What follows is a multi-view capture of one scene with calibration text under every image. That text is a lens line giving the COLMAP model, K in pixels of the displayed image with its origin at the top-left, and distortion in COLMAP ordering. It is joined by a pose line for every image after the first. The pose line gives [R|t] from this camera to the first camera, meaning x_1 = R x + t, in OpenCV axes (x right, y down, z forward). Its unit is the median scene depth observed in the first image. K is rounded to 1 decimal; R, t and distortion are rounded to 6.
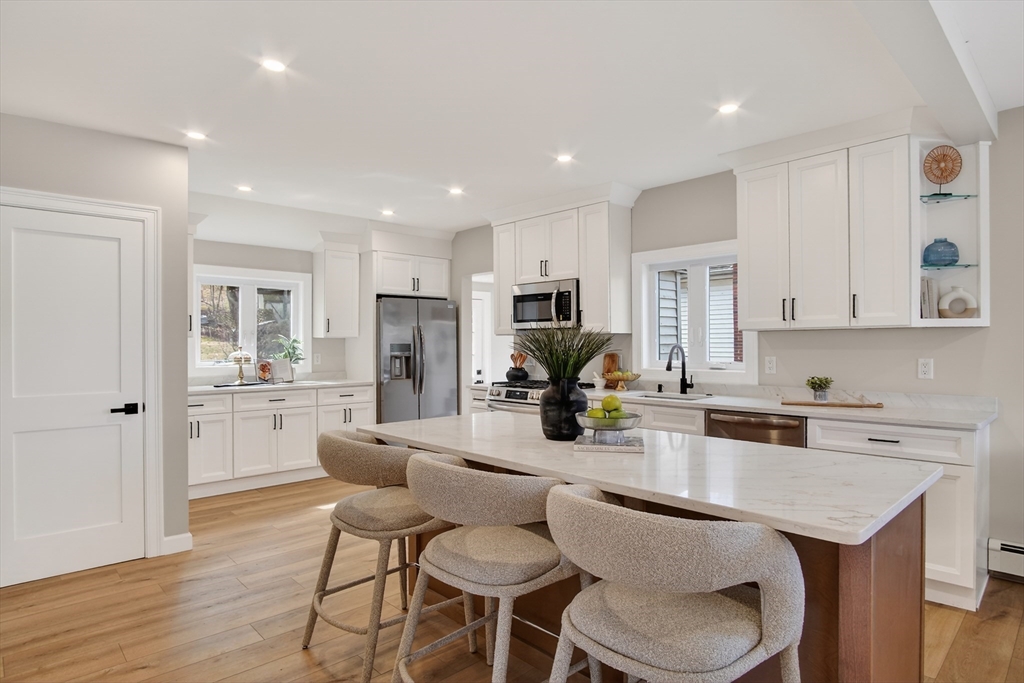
lens RADIAL K [[567.9, 0, 518.4], [0, 567.9, 347.7], [0, 0, 1]] dist [-0.021185, 0.006515]
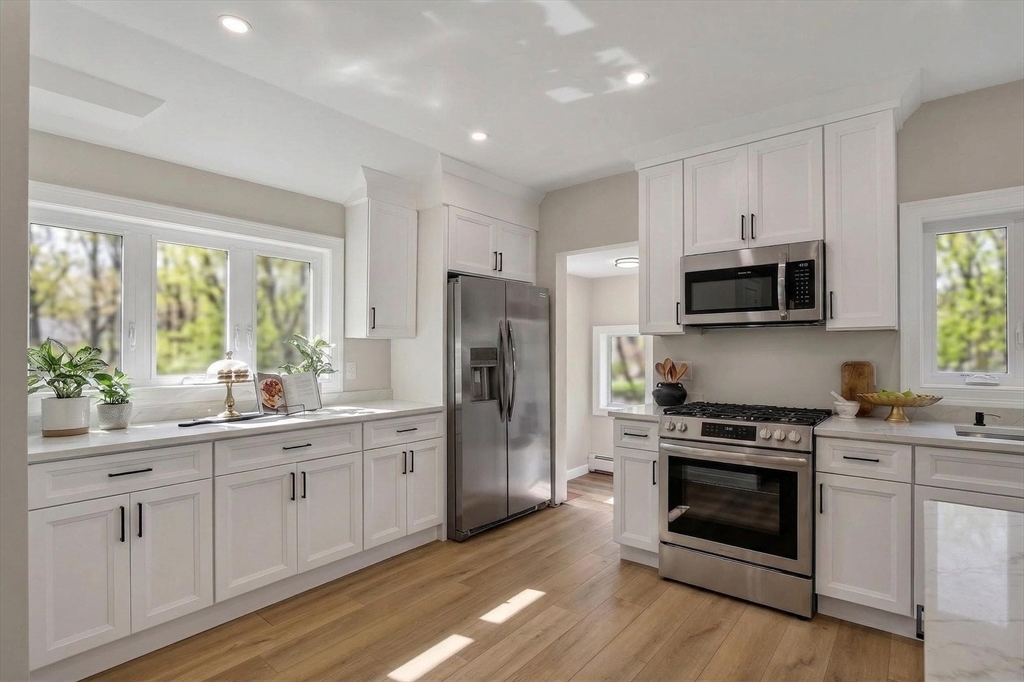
lens RADIAL K [[499.6, 0, 541.1], [0, 499.6, 347.6], [0, 0, 1]] dist [-0.013831, 0.002617]
pose [[0.990191, 0.000994, 0.139717, -0.280653], [0.001160, 0.999882, -0.015337, 0.002493], [-0.139715, 0.015349, 0.990073, 0.521002]]
